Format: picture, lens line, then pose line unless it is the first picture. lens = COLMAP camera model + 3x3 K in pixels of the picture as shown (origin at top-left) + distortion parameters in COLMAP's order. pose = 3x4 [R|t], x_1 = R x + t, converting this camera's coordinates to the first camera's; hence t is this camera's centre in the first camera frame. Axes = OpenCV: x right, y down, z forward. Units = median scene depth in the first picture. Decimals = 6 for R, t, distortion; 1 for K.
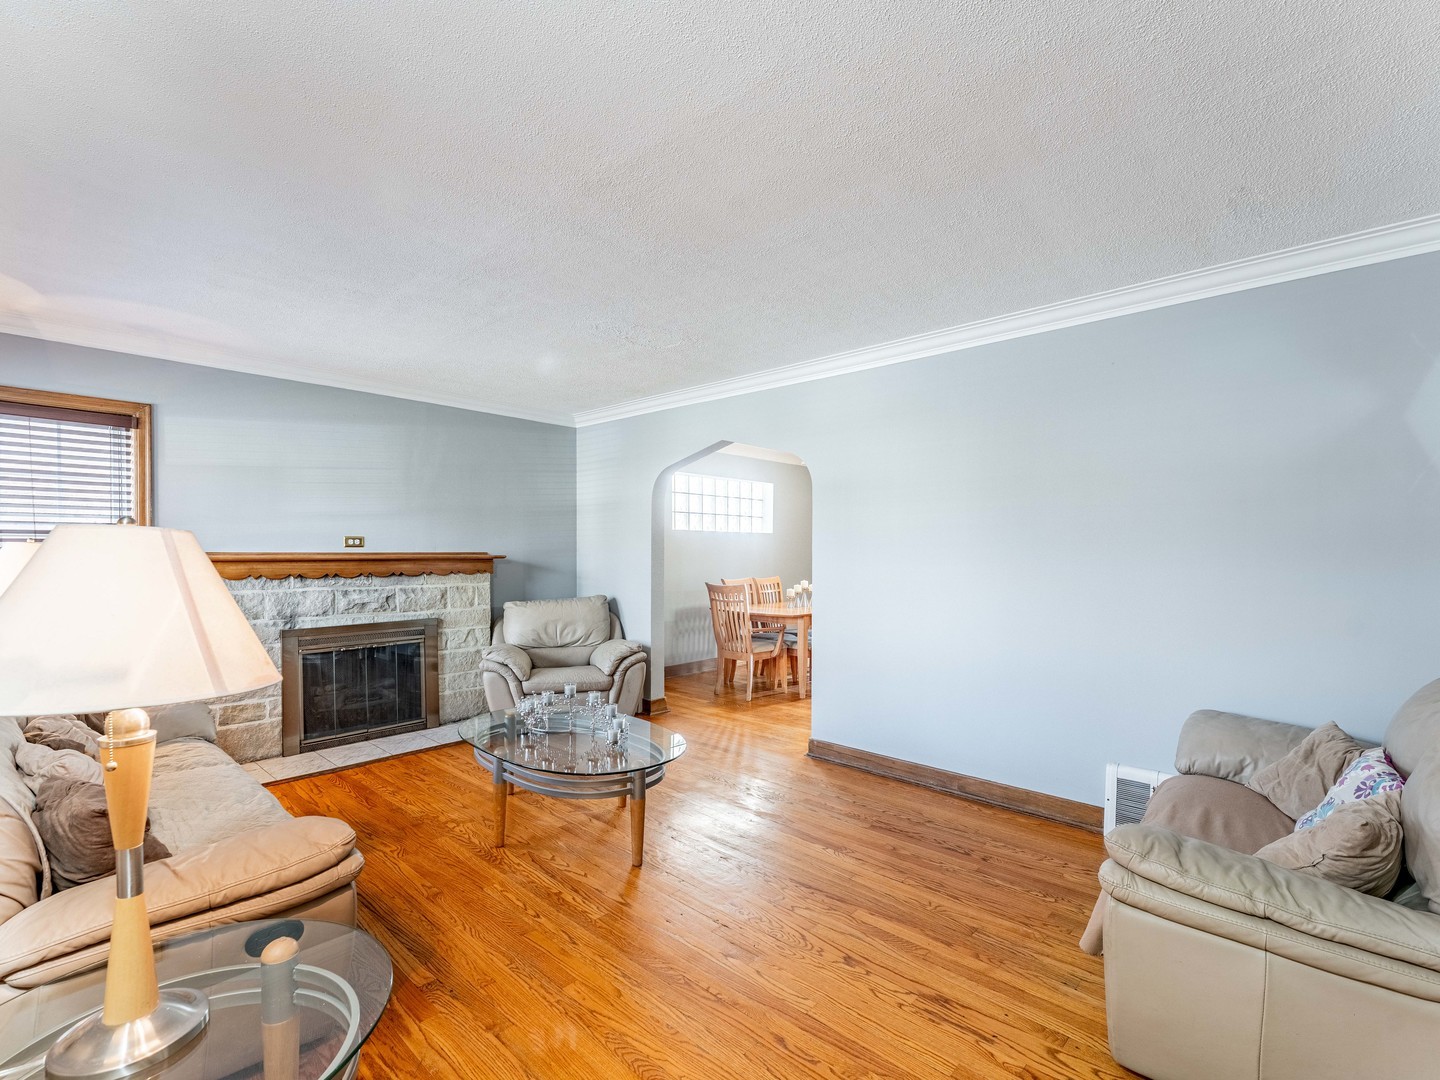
lens RADIAL K [[659.8, 0, 724.5], [0, 659.8, 547.8], [0, 0, 1]] dist [-0.000473, -0.000470]
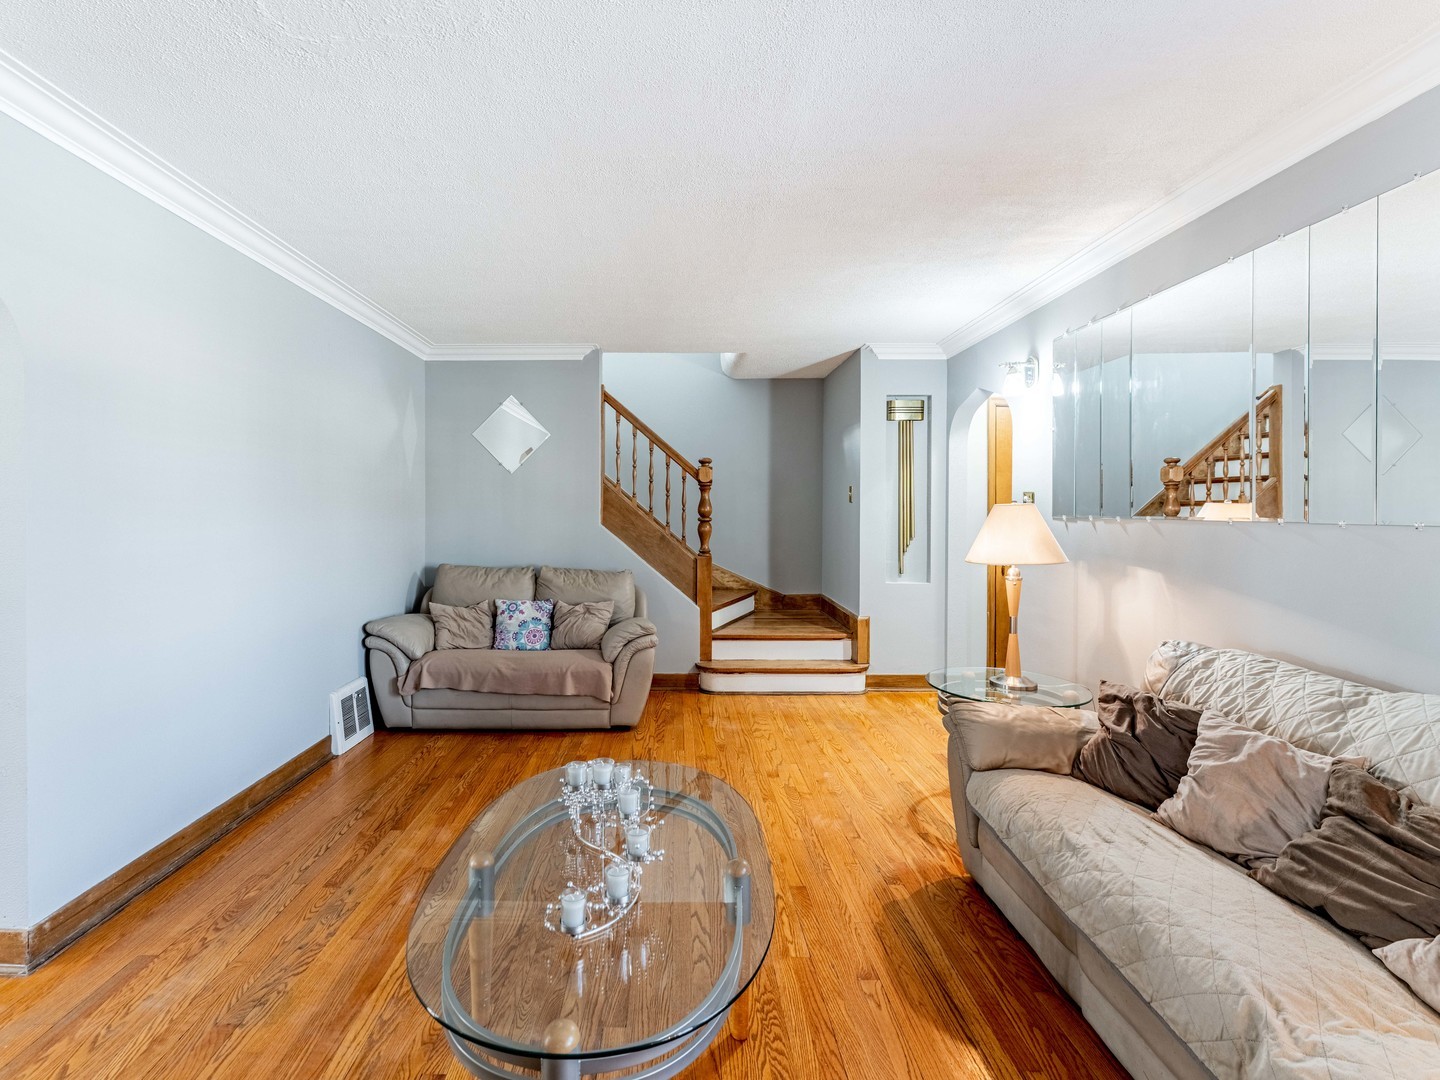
lens RADIAL K [[659.8, 0, 722.6], [0, 659.8, 528.7], [0, 0, 1]] dist [-0.000473, -0.000470]
pose [[-0.712706, -0.029286, 0.700851, -0.692257], [-0.009085, 0.999430, 0.032524, 0.004872], [-0.701404, 0.016813, -0.712566, 1.367820]]
